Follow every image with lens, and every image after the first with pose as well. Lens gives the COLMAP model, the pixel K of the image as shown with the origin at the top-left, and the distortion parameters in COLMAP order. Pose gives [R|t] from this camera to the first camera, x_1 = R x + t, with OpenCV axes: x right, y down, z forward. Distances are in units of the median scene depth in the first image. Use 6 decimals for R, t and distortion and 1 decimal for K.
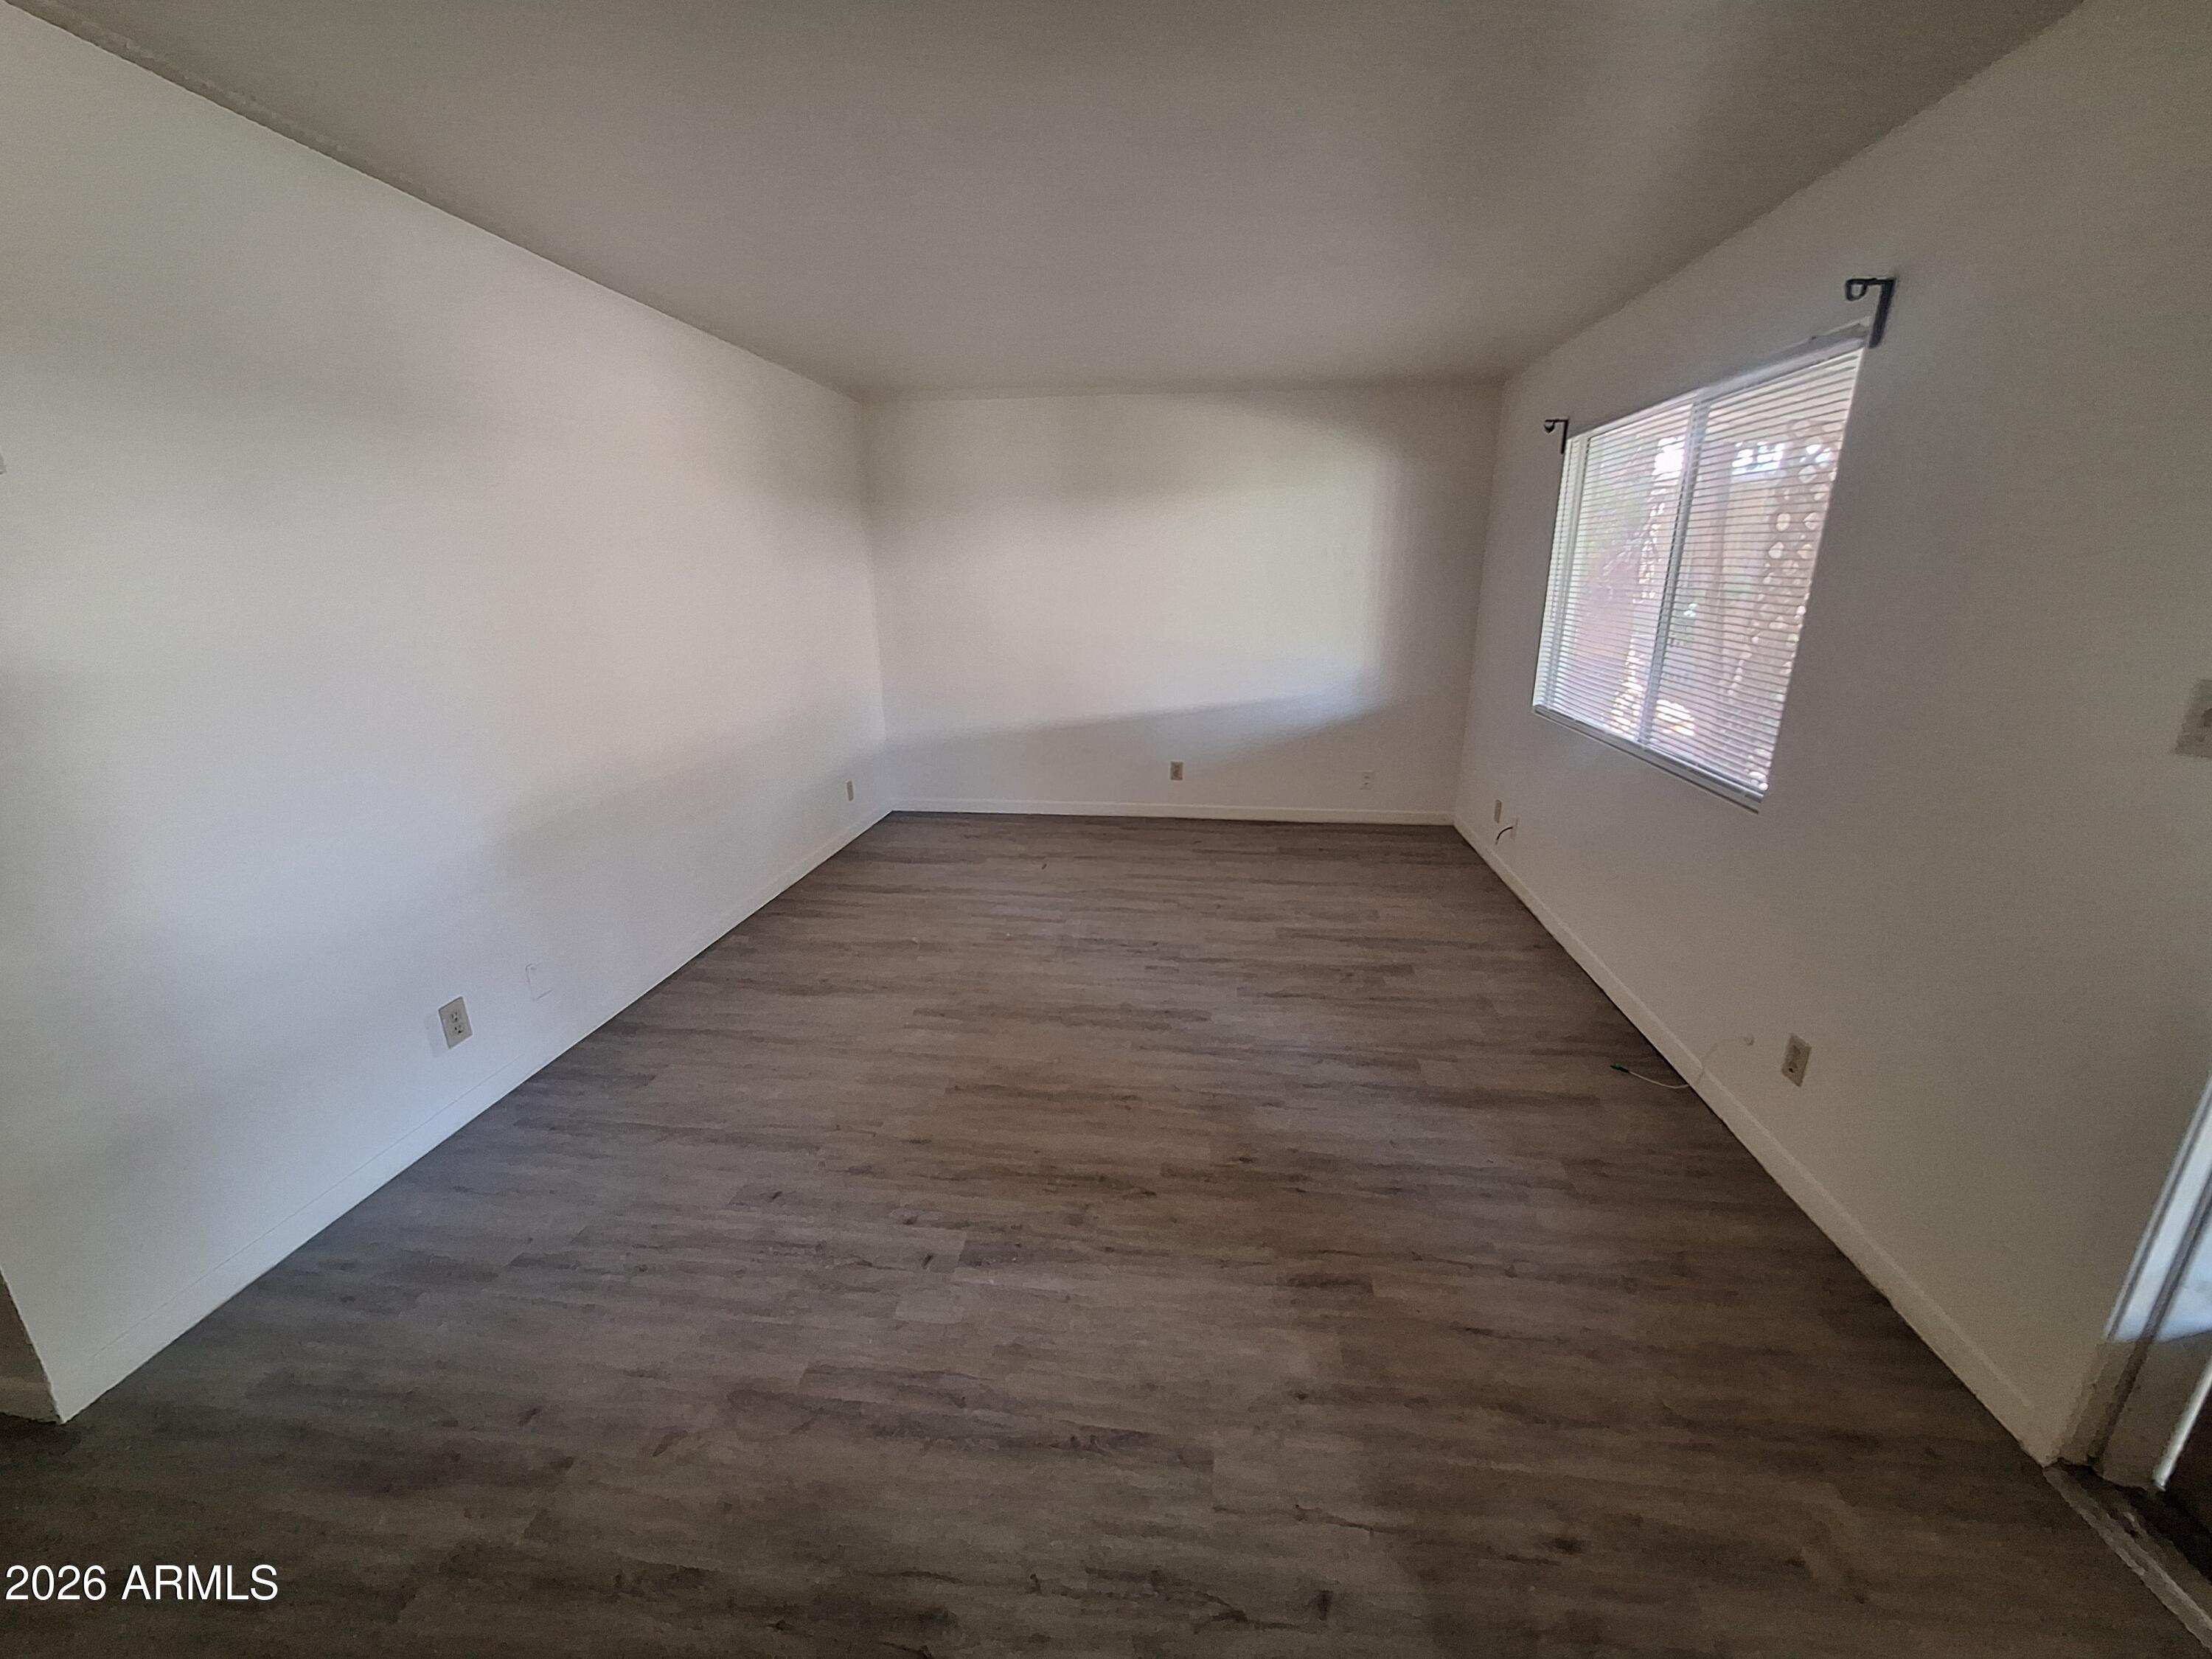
lens RADIAL K [[863.0, 0, 1106.0], [0, 863.0, 829.5], [0, 0, 1]] dist [0.000867, 0.000122]
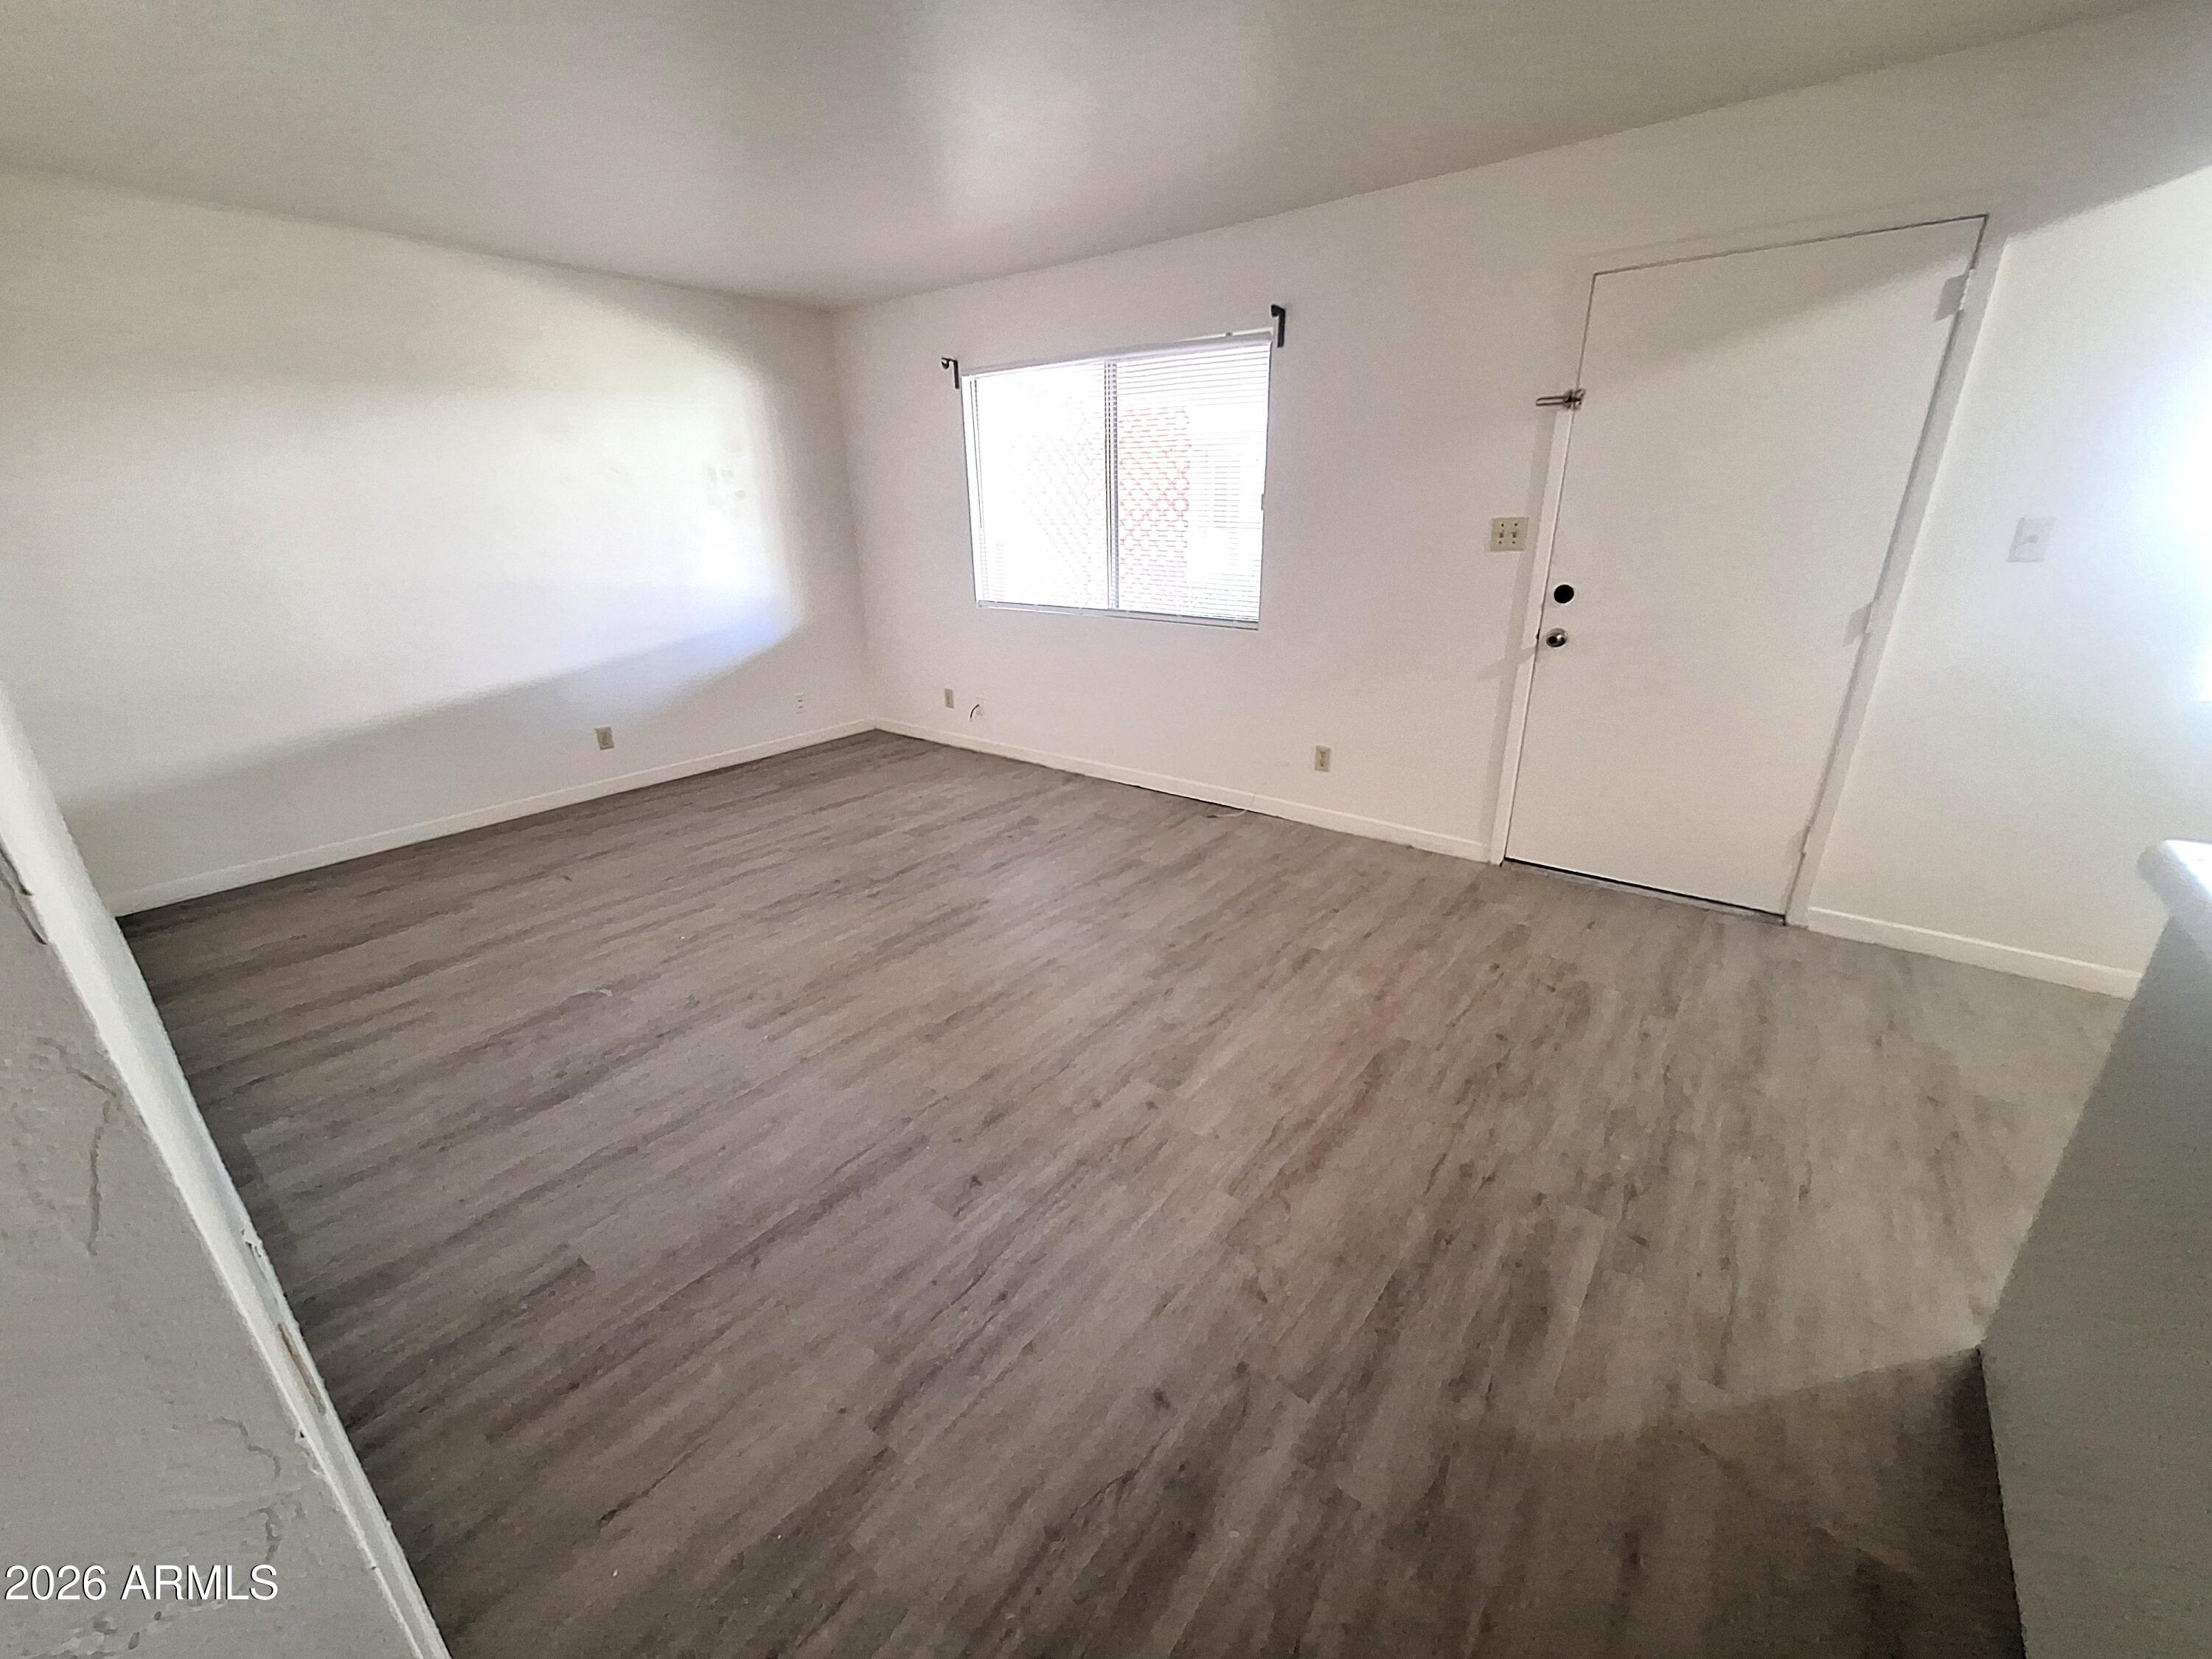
lens RADIAL K [[826.5, 0, 1137.2], [0, 826.5, 822.1], [0, 0, 1]] dist [-0.005752, 0.000010]
pose [[0.536288, -0.310896, 0.784690, -0.601939], [0.255549, 0.945862, 0.200100, -0.038081], [-0.804419, 0.093215, 0.586704, 0.235496]]
